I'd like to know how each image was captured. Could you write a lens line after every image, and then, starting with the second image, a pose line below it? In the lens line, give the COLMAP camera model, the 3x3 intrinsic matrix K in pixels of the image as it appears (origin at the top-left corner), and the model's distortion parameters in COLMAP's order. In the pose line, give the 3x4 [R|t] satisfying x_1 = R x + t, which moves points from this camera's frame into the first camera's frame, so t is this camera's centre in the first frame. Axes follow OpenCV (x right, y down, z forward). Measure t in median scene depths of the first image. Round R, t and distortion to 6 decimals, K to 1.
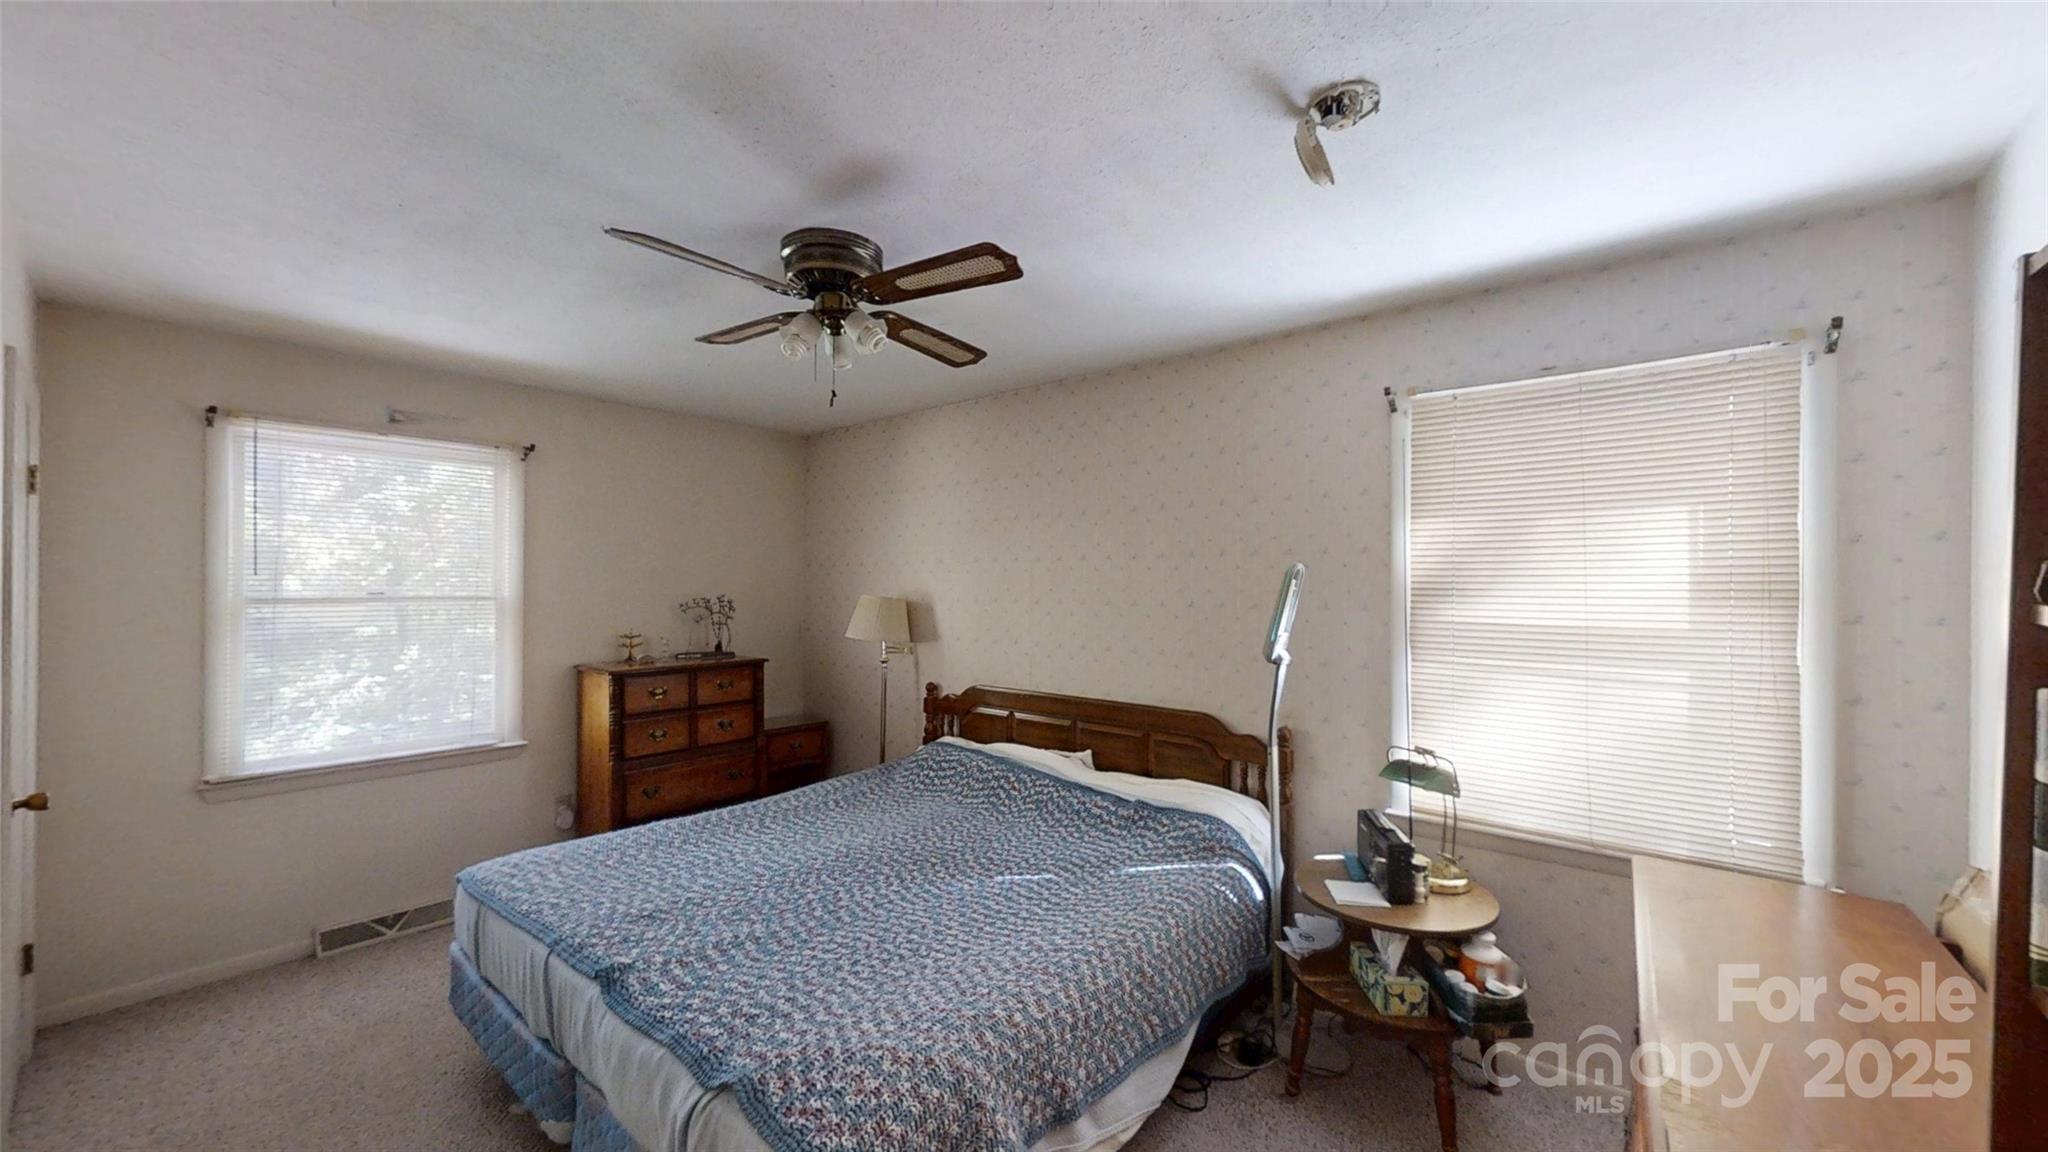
lens RADIAL K [[741.9, 0, 1024.0], [0, 741.9, 576.0], [0, 0, 1]] dist [-0.000017, -0.000013]
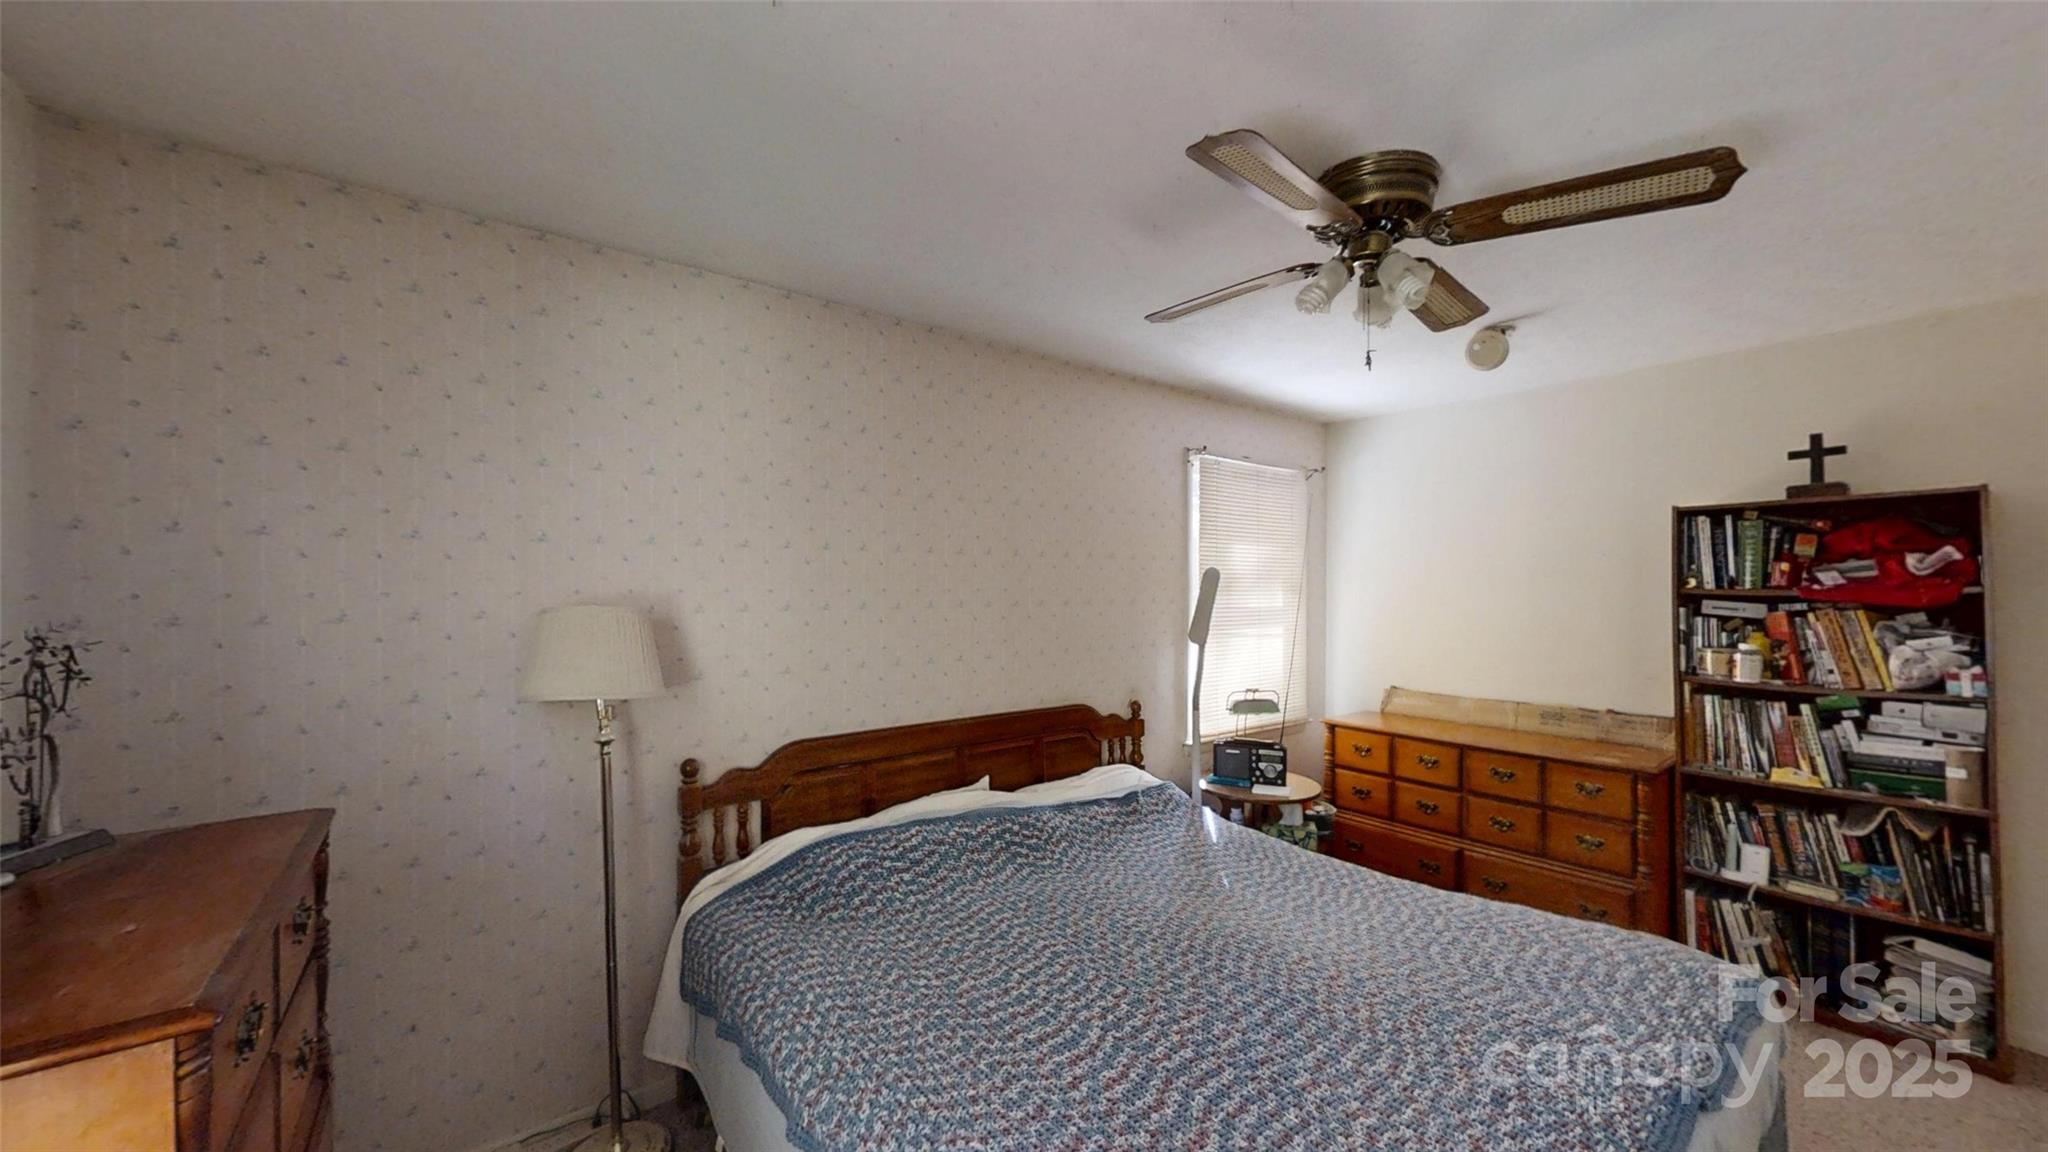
lens RADIAL K [[741.9, 0, 1024.0], [0, 741.9, 576.0], [0, 0, 1]] dist [-0.000017, -0.000013]
pose [[0.222595, 0.014372, 0.974805, -0.750790], [-0.008273, 0.999883, -0.012852, 0.014413], [-0.974876, -0.005204, 0.222687, 0.776785]]
